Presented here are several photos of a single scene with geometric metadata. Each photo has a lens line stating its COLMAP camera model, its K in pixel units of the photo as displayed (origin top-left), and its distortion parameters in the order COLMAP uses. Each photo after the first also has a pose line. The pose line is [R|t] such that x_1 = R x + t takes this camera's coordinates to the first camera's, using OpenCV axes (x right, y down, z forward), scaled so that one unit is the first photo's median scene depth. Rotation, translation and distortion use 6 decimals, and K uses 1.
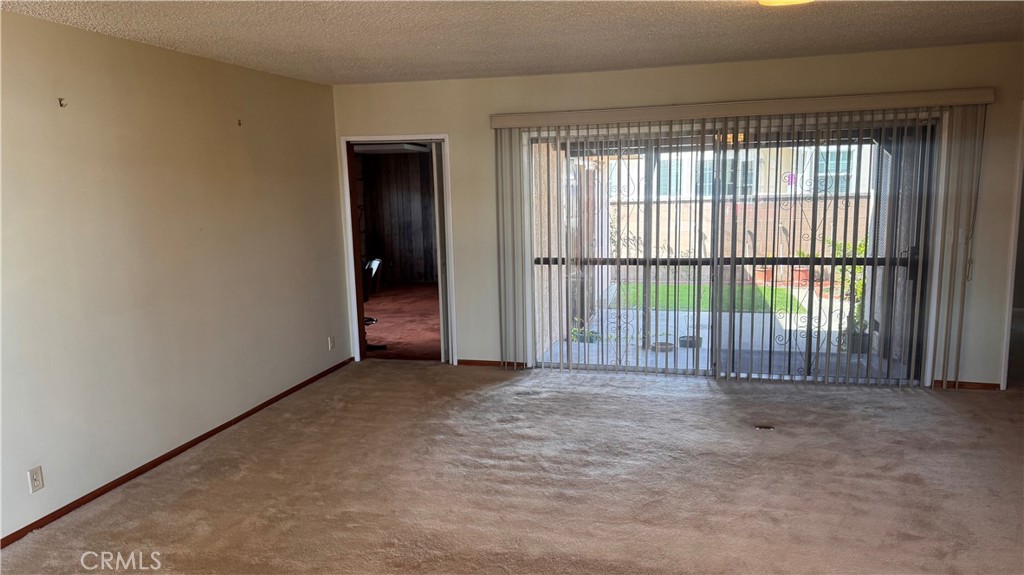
lens RADIAL K [[729.9, 0, 511.3], [0, 729.9, 280.2], [0, 0, 1]] dist [0.138712, -0.246392]
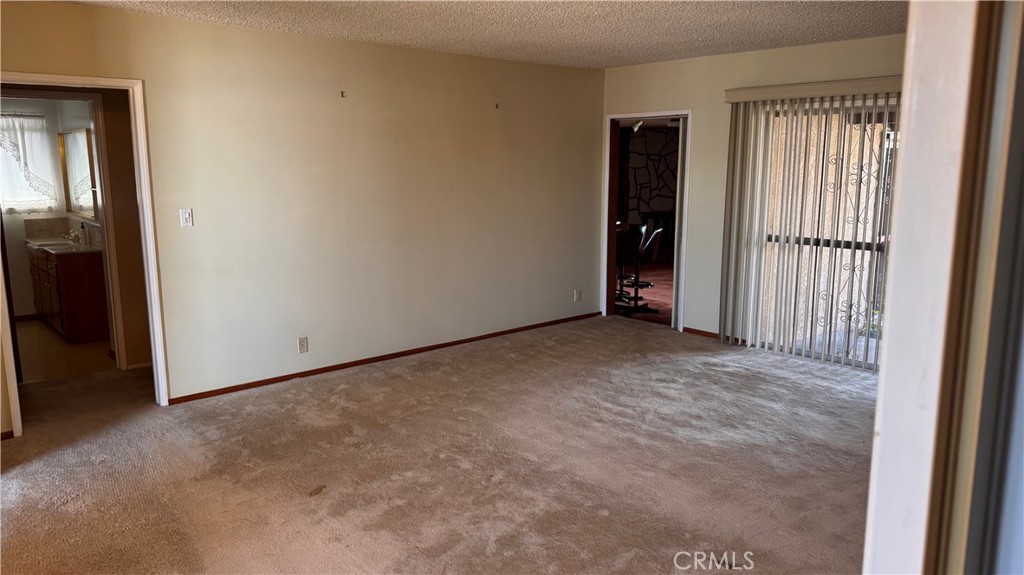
lens RADIAL K [[729.9, 0, 511.3], [0, 729.9, 280.2], [0, 0, 1]] dist [0.138712, -0.246392]
pose [[0.824540, 0.113053, -0.554394, 0.436229], [-0.095372, 0.993585, 0.060769, 0.002401], [0.557707, 0.002767, 0.830033, -0.015990]]
